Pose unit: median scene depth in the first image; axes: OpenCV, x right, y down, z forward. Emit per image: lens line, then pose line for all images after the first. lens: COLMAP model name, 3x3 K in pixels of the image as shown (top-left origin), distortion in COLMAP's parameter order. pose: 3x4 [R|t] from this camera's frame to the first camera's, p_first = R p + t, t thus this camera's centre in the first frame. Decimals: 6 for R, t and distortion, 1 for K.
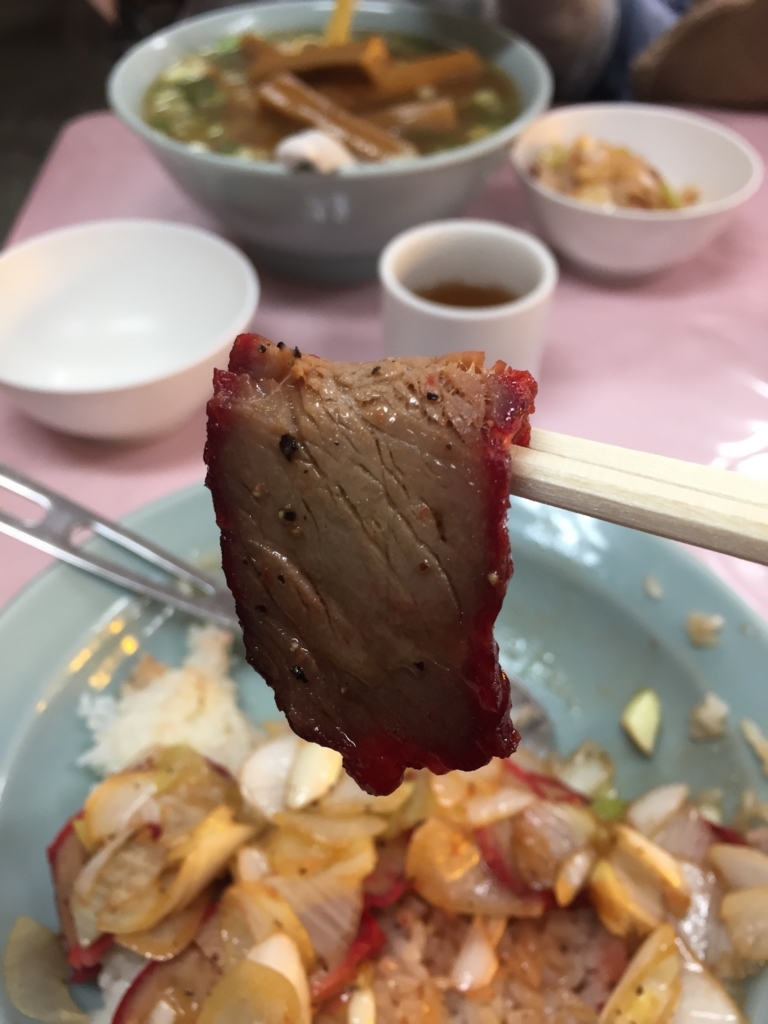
lens RADIAL K [[862.4, 0, 384.0], [0, 862.4, 512.0], [0, 0, 1]] dist [-0.062226, -0.002494]
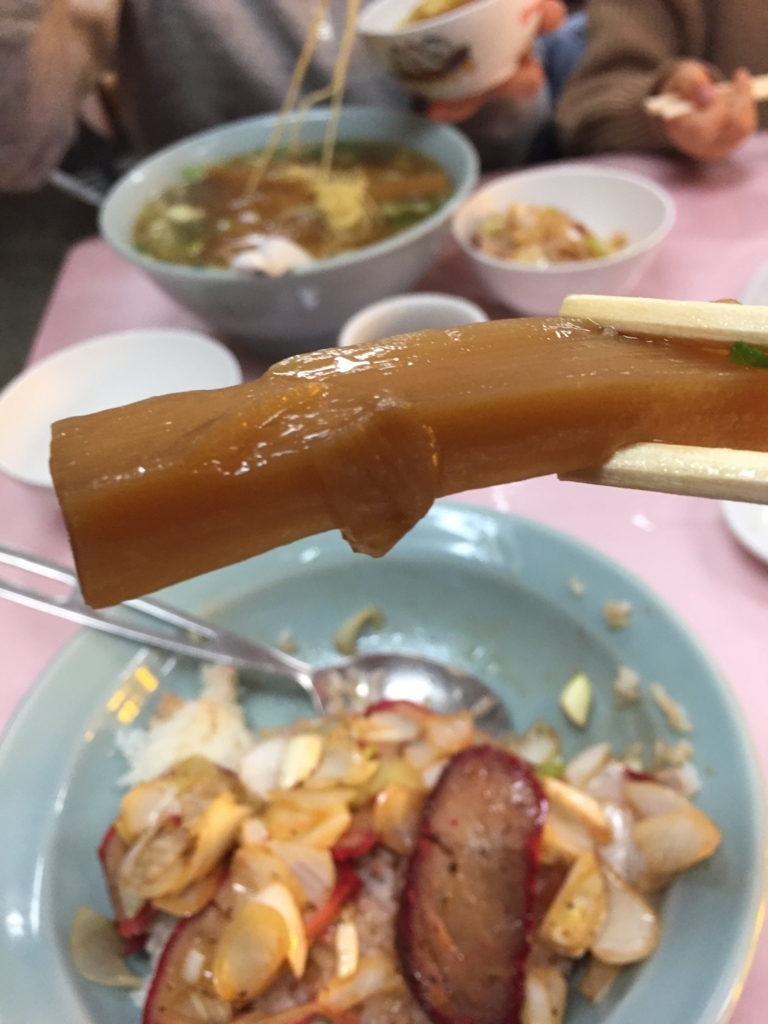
lens RADIAL K [[862.4, 0, 384.0], [0, 862.4, 512.0], [0, 0, 1]] dist [-0.062226, -0.002494]
pose [[0.991110, -0.125664, -0.043710, 0.140859], [0.122468, 0.990043, -0.069399, 0.044739], [0.051996, 0.063429, 0.996631, -0.261294]]
